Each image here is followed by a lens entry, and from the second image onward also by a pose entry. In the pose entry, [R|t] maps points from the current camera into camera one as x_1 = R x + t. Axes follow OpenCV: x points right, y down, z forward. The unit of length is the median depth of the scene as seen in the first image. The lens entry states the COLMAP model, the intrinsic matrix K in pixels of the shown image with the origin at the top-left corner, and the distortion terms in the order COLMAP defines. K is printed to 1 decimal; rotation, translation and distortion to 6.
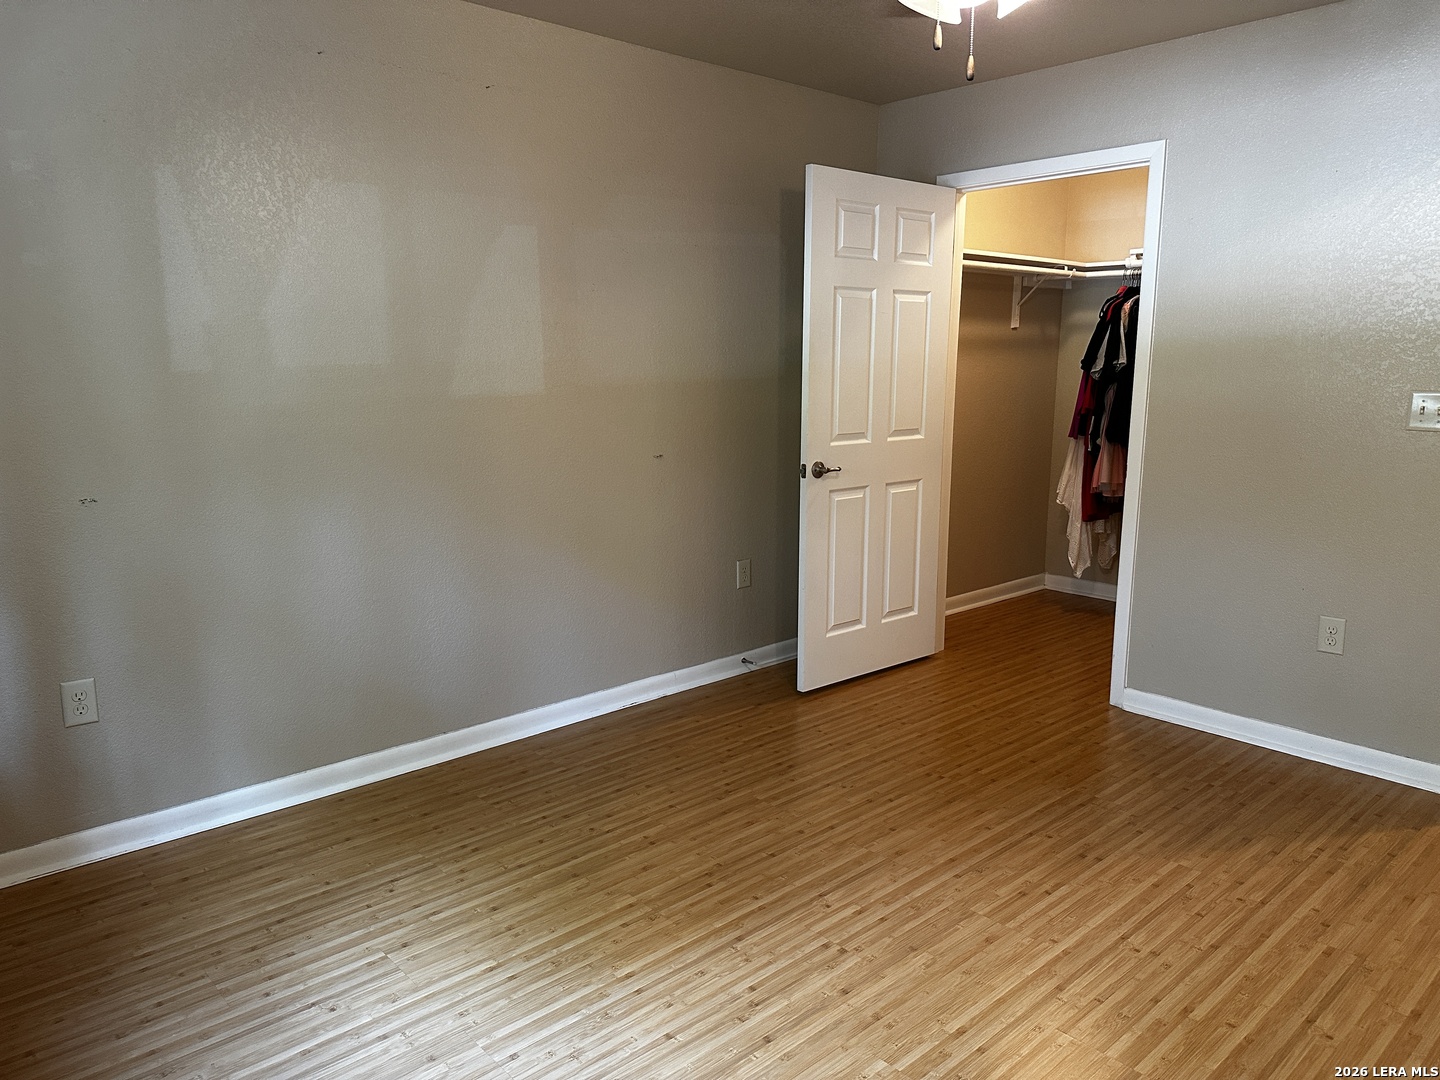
lens RADIAL K [[1005.2, 0, 718.8], [0, 1005.2, 543.0], [0, 0, 1]] dist [0.121671, -0.191937]
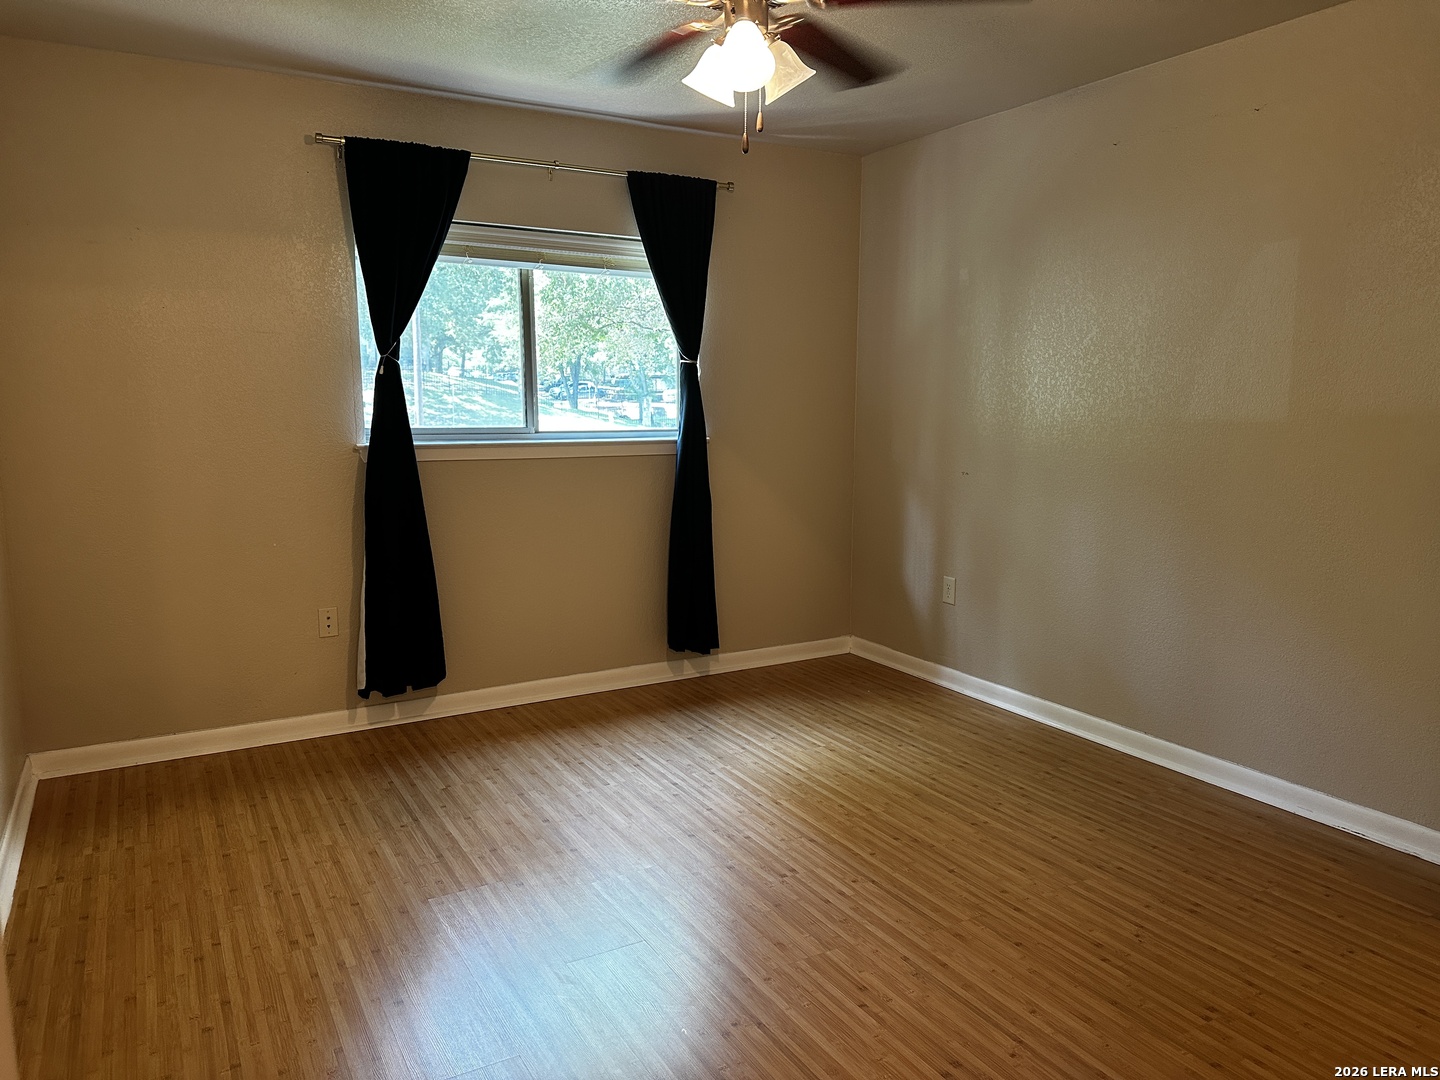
lens RADIAL K [[1005.2, 0, 718.8], [0, 1005.2, 543.0], [0, 0, 1]] dist [0.121671, -0.191937]
pose [[-0.211575, 0.141400, -0.967079, 1.063962], [-0.180742, 0.966752, 0.180894, -0.152816], [0.960504, 0.213065, -0.178984, 0.914449]]
